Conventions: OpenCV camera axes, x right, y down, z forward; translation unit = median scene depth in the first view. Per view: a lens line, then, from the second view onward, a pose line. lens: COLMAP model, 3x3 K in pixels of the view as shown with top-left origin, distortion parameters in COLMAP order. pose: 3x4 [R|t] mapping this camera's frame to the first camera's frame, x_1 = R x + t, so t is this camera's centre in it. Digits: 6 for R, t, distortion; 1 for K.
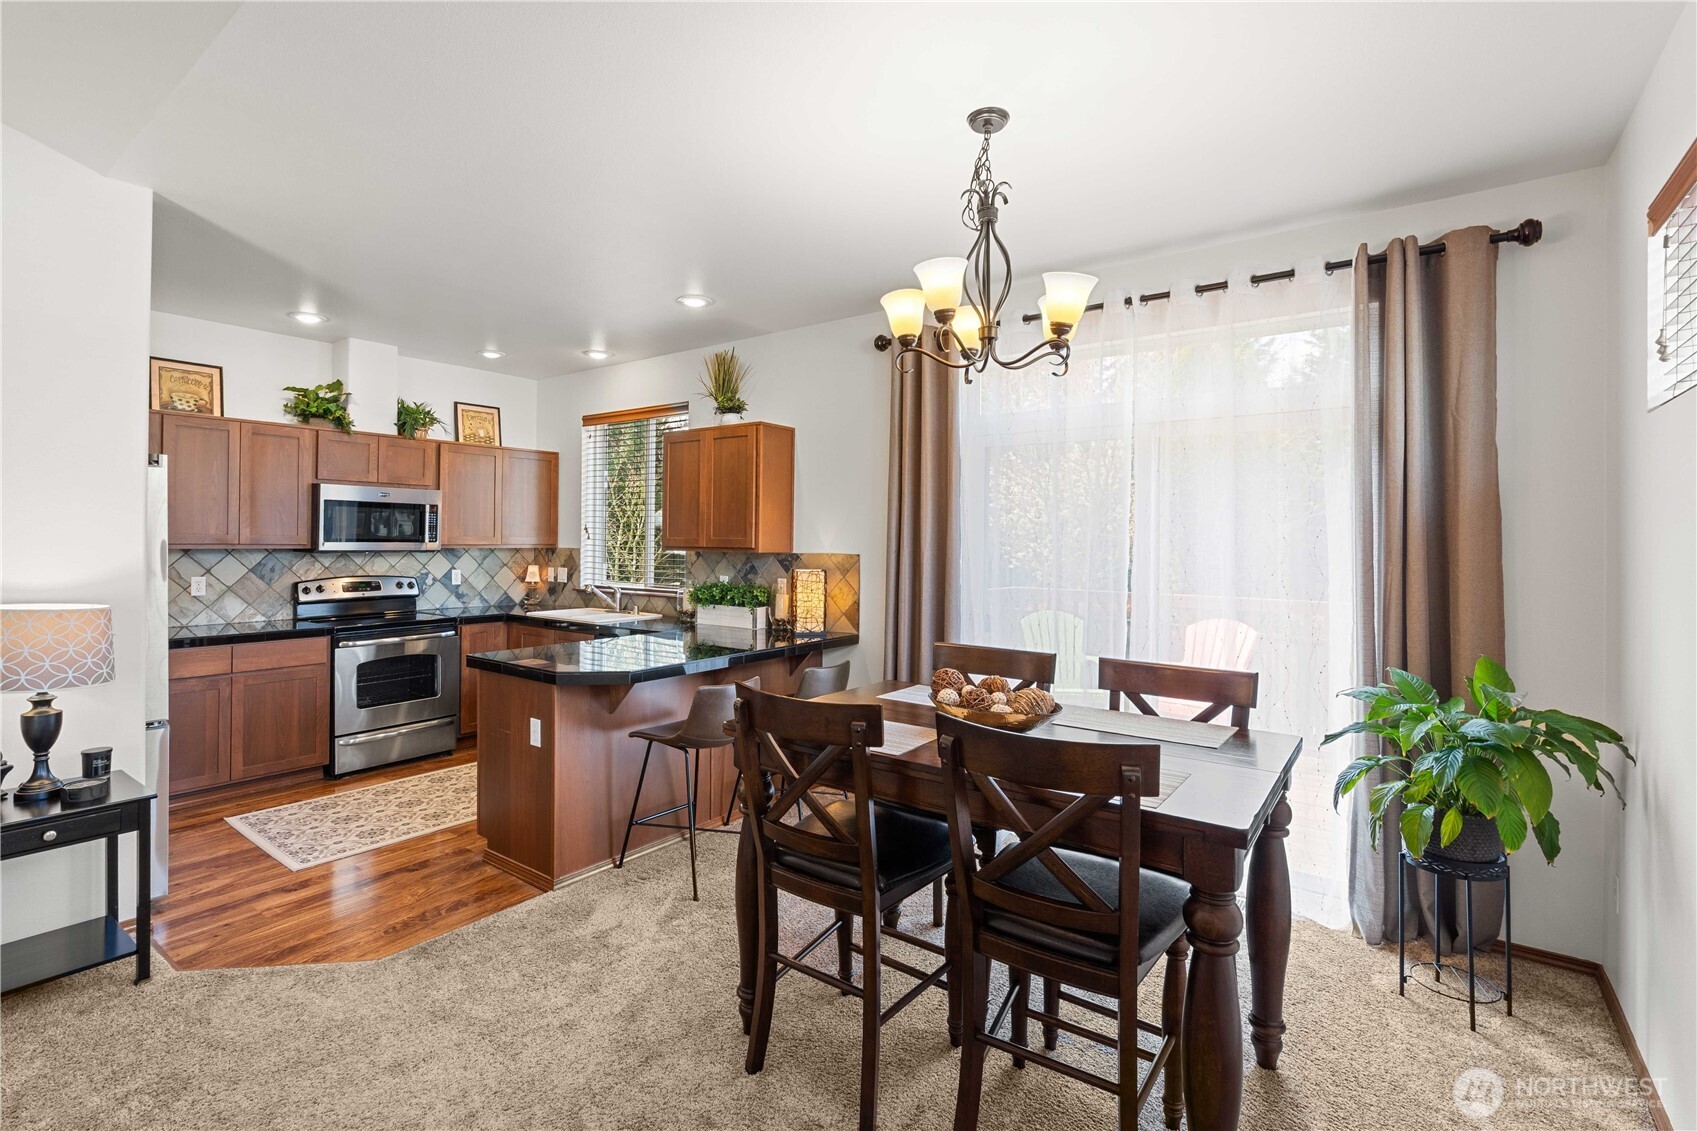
lens RADIAL K [[783.6, 0, 817.9], [0, 783.6, 534.1], [0, 0, 1]] dist [0.001892, 0.000714]
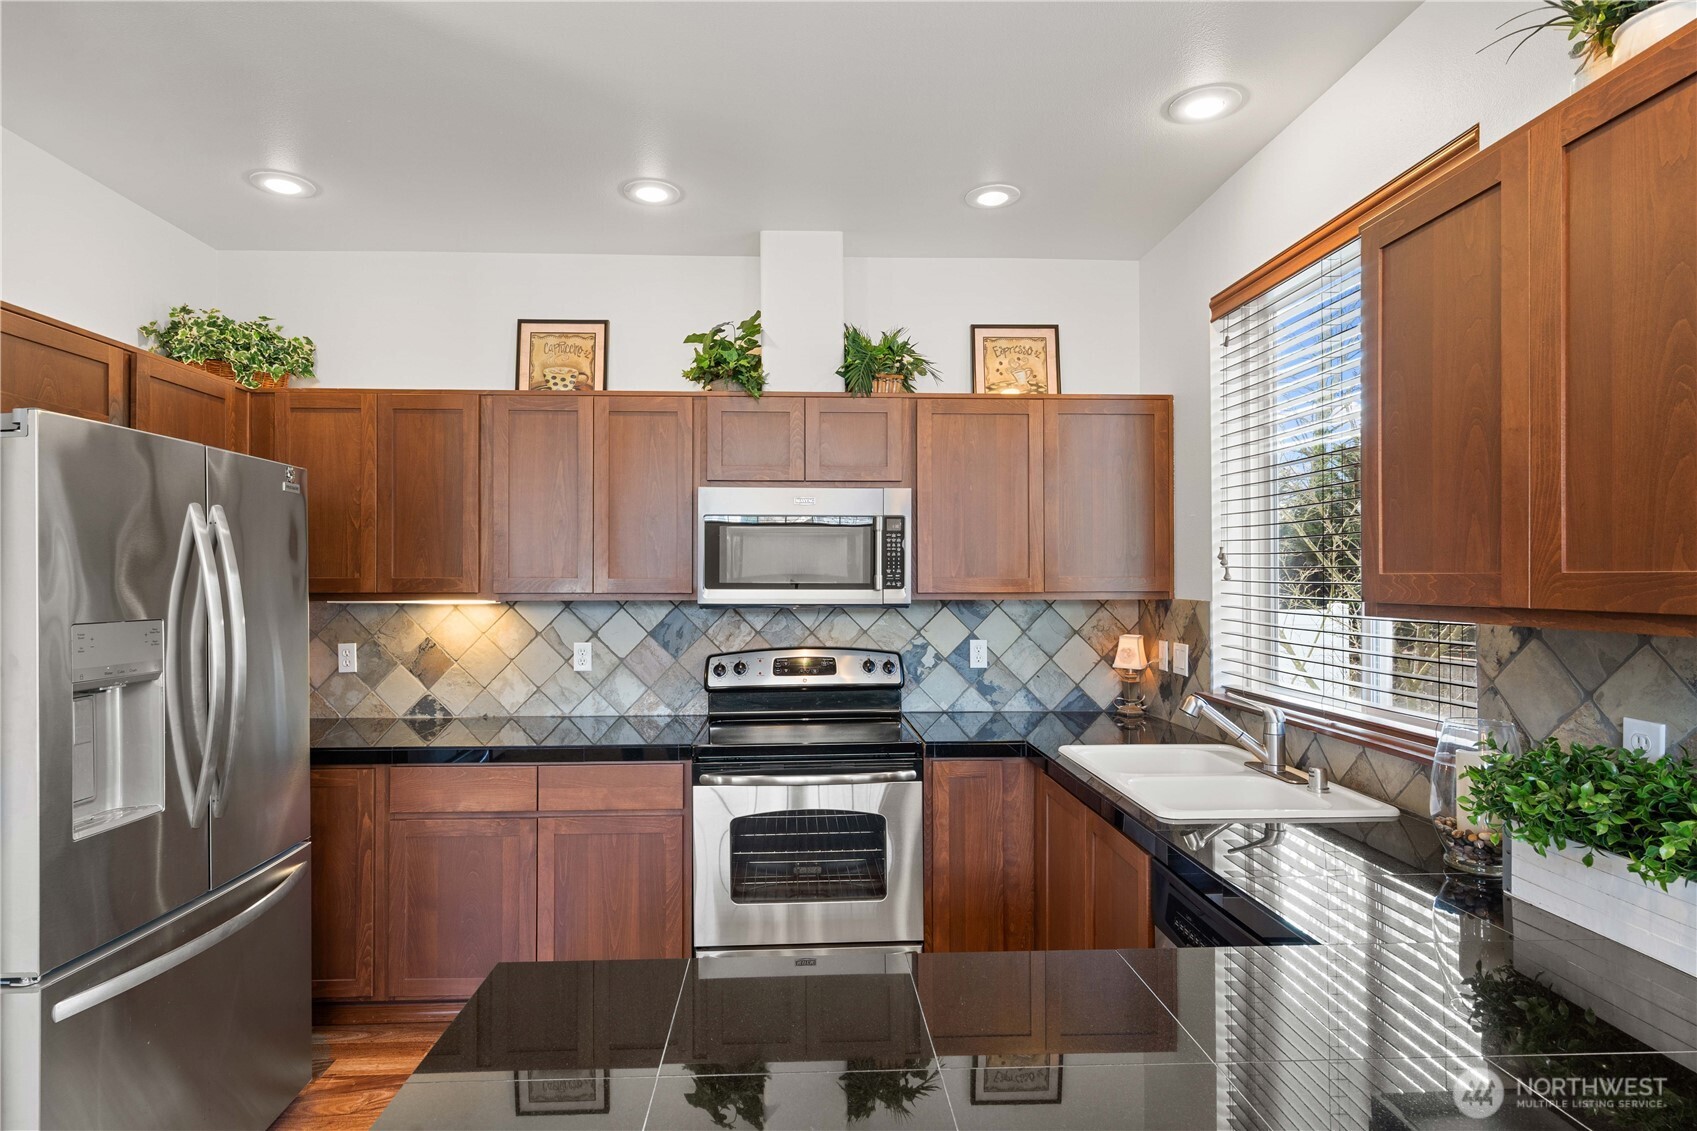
lens RADIAL K [[905.1, 0, 830.9], [0, 905.1, 570.6], [0, 0, 1]] dist [0.001551, -0.000319]
pose [[0.645303, -0.016598, -0.763746, -0.067293], [0.012306, 0.999860, -0.011332, 0.004954], [0.763827, -0.002086, 0.645417, 0.630368]]
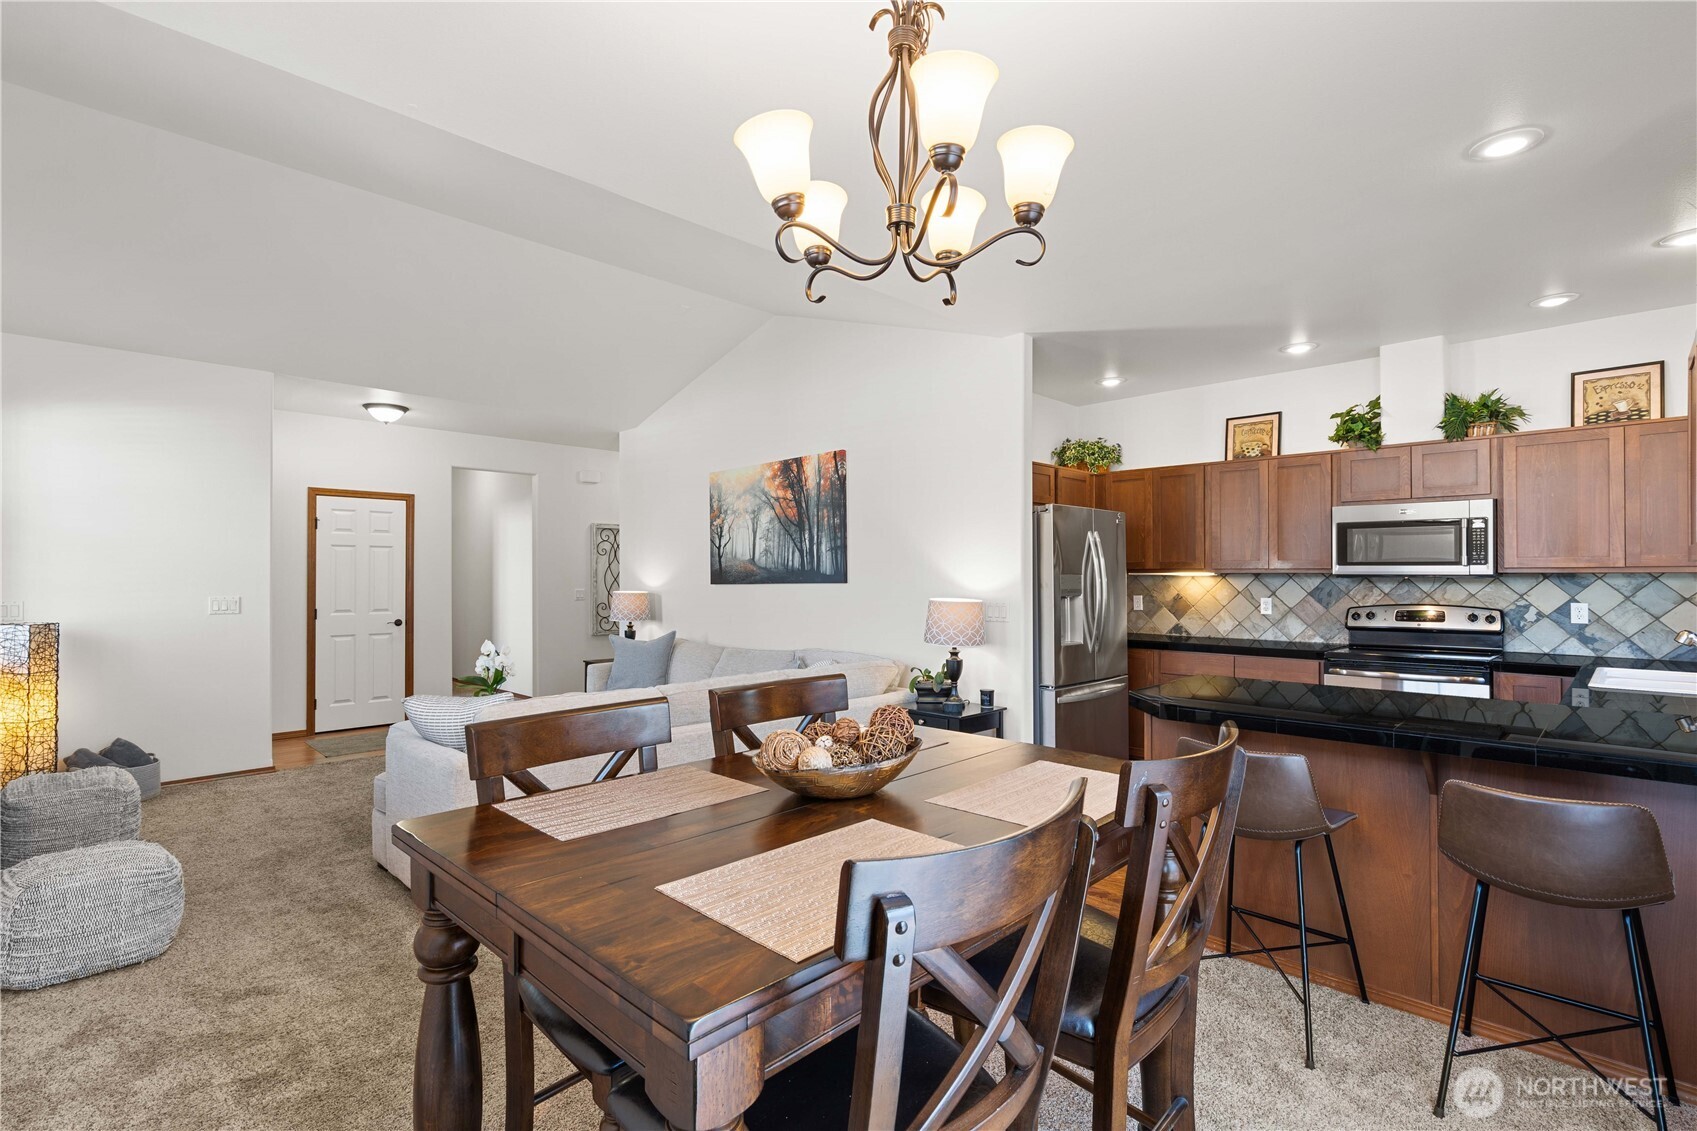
lens RADIAL K [[783.6, 0, 841.4], [0, 783.6, 568.1], [0, 0, 1]] dist [0.001892, 0.000714]
pose [[-0.123588, -0.017537, -0.992179, 0.412455], [0.006177, 0.999811, -0.018442, 0.026497], [0.992314, -0.008408, -0.123457, 0.492006]]
